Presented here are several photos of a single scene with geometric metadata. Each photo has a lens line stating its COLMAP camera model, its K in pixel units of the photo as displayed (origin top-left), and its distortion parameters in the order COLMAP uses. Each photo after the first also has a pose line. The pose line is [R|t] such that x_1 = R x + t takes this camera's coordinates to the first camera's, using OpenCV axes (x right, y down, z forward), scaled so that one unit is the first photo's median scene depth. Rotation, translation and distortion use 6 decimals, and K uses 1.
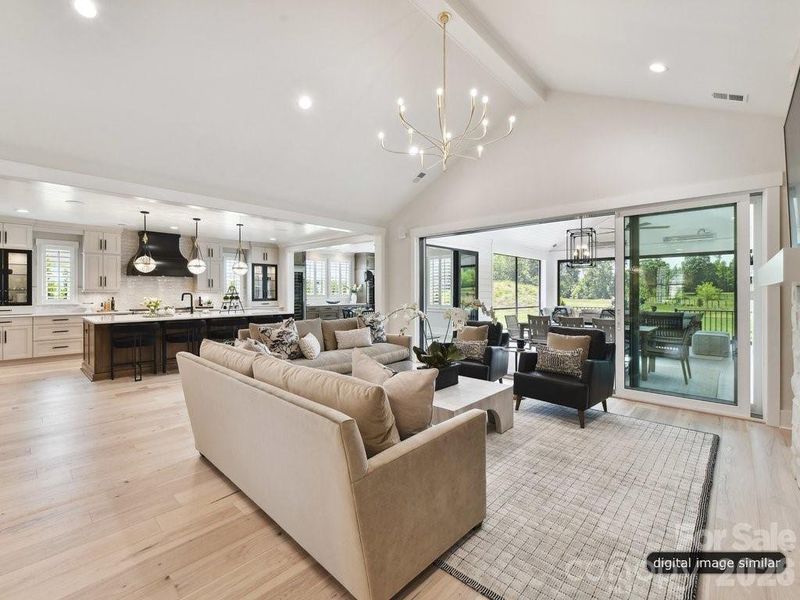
lens RADIAL K [[357.9, 0, 398.1], [0, 357.9, 296.6], [0, 0, 1]] dist [-0.000061, -0.000933]
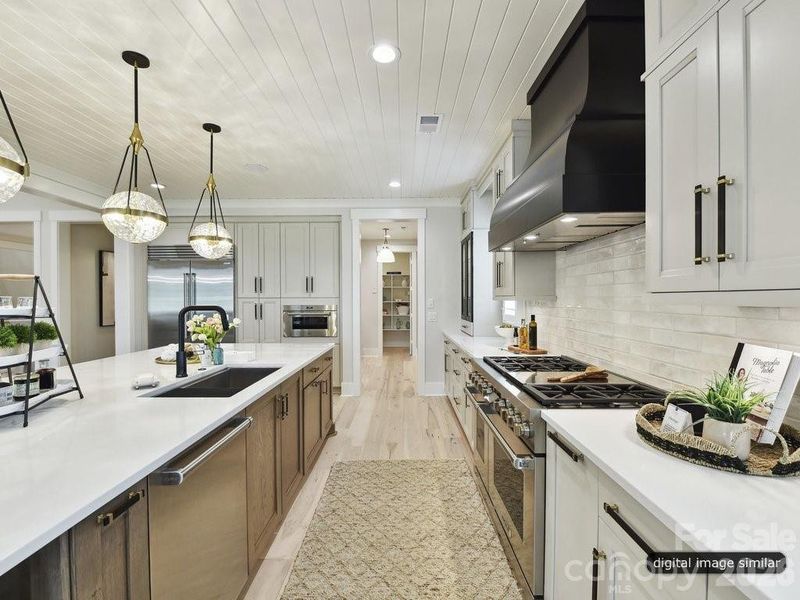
lens RADIAL K [[357.9, 0, 398.1], [0, 357.9, 296.6], [0, 0, 1]] dist [-0.000061, -0.000933]
pose [[-0.731406, 0.000485, -0.681942, -0.349581], [-0.006115, 0.999955, 0.007270, -0.014588], [0.681915, 0.009488, -0.731370, 0.918639]]
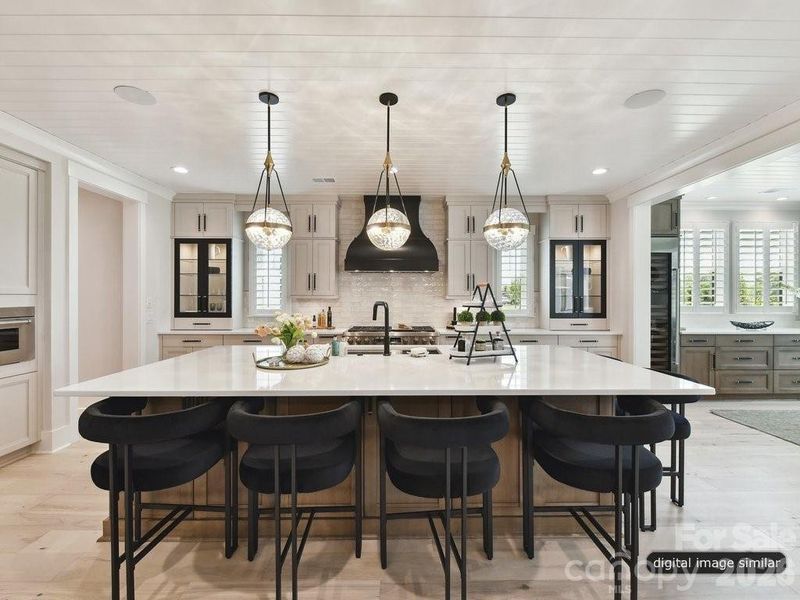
lens RADIAL K [[357.9, 0, 398.1], [0, 357.9, 296.6], [0, 0, 1]] dist [-0.000061, -0.000933]
pose [[0.693338, -0.001187, -0.720611, -0.198447], [-0.012528, 0.999828, -0.013701, -0.007104], [0.720504, 0.018527, 0.693204, 0.507180]]
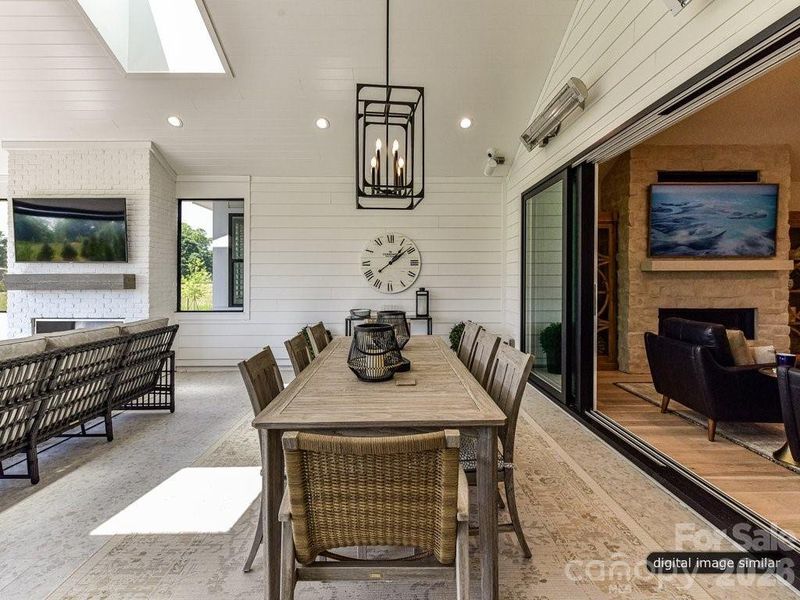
lens RADIAL K [[366.2, 0, 395.9], [0, 366.2, 278.5], [0, 0, 1]] dist [0.007623, -0.000103]
pose [[-0.696758, 0.001765, 0.717304, 0.156205], [0.012819, 0.999868, 0.009992, -0.006388], [-0.717191, 0.016157, -0.696689, 0.813102]]
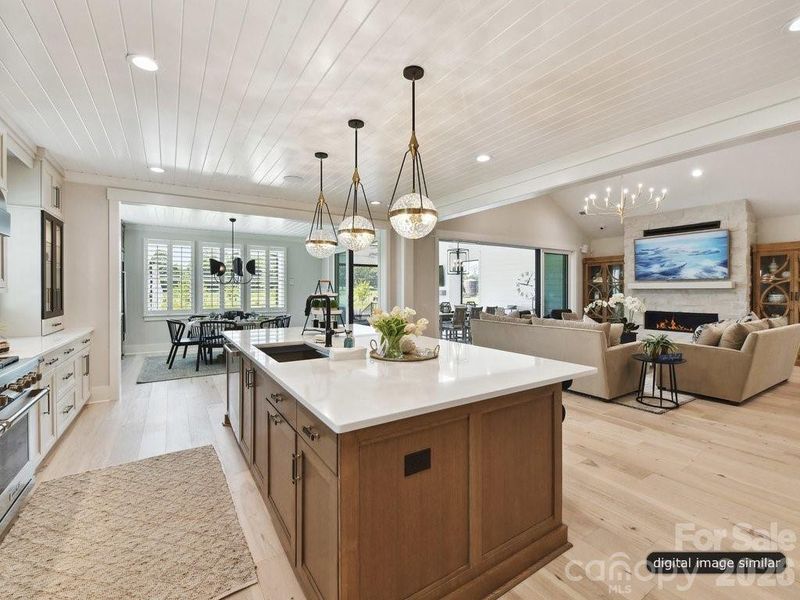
lens RADIAL K [[361.5, 0, 400.0], [0, 361.5, 290.9], [0, 0, 1]] dist [0.003436, -0.000634]
pose [[0.237943, -0.003195, 0.971274, -0.654232], [0.014193, 0.999899, -0.000188, -0.009726], [-0.971175, 0.013830, 0.237965, 0.568726]]
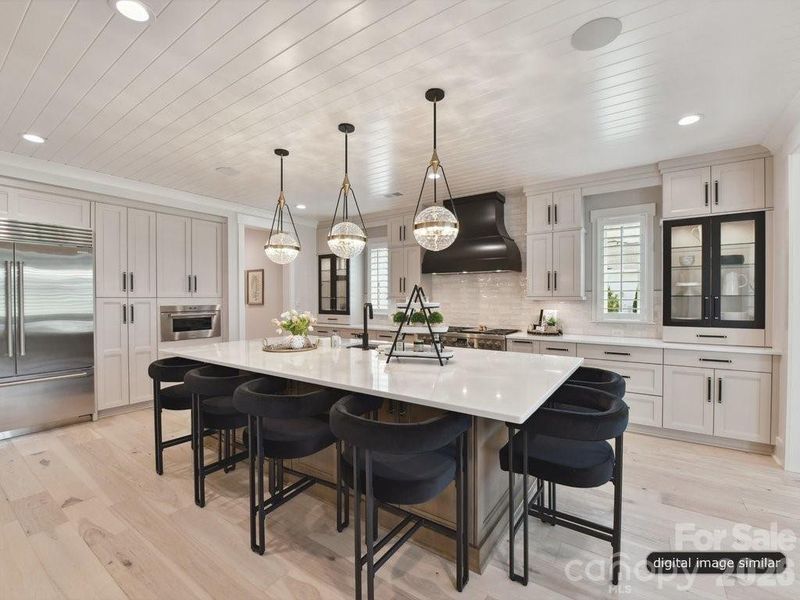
lens RADIAL K [[357.0, 0, 403.6], [0, 357.0, 301.3], [0, 0, 1]] dist [-0.012745, -0.000417]
pose [[0.154283, 0.007001, -0.988002, -0.091882], [-0.013749, 0.999893, 0.004939, -0.009949], [0.987931, 0.012822, 0.154363, 0.672998]]
